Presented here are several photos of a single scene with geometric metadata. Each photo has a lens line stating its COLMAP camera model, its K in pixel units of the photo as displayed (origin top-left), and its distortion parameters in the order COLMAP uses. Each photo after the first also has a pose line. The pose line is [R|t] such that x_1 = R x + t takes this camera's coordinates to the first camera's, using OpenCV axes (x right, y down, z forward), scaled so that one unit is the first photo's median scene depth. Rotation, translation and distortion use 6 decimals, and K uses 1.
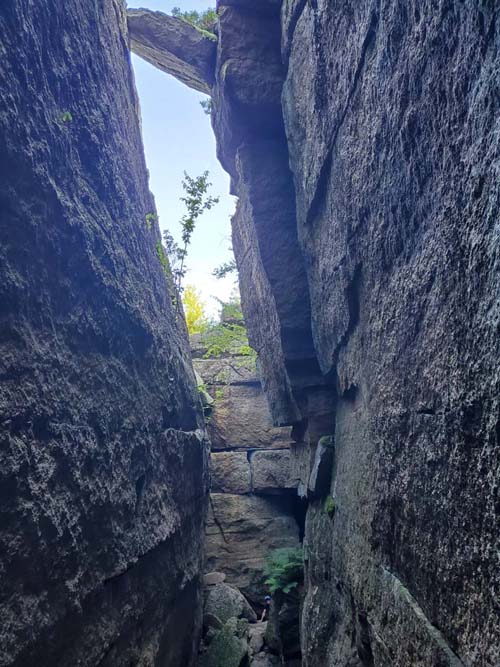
lens RADIAL K [[552.3, 0, 250.0], [0, 552.3, 333.5], [0, 0, 1]] dist [0.093205, -0.145429]
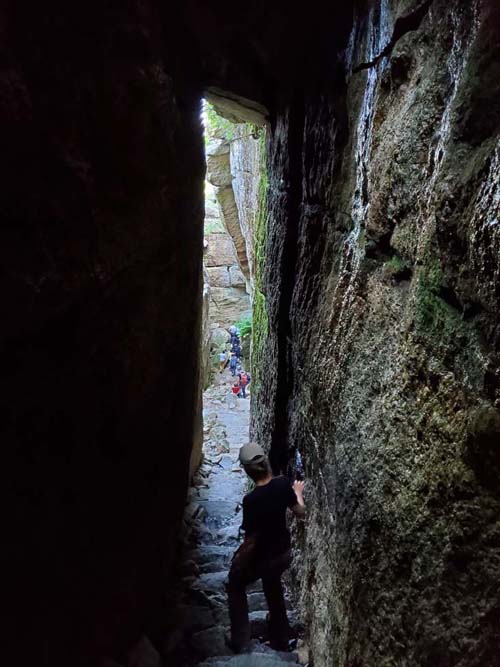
lens RADIAL K [[552.3, 0, 250.0], [0, 552.3, 333.5], [0, 0, 1]] dist [0.093205, -0.145429]
pose [[0.999218, -0.036322, 0.015644, 0.039119], [0.023846, 0.868927, 0.494365, -0.589684], [-0.031550, -0.493605, 0.869114, -0.863103]]
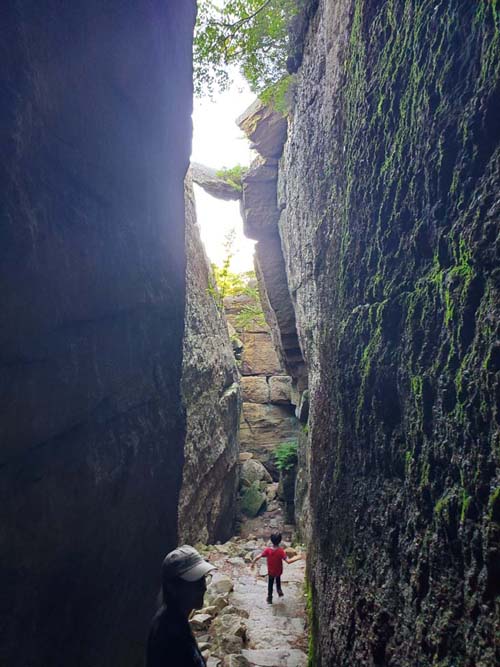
lens RADIAL K [[552.3, 0, 250.0], [0, 552.3, 333.5], [0, 0, 1]] dist [0.093205, -0.145429]
pose [[0.998709, -0.001621, -0.050777, 0.029000], [0.013050, 0.974139, 0.225572, -0.251055], [0.049098, -0.225943, 0.972902, -0.435369]]
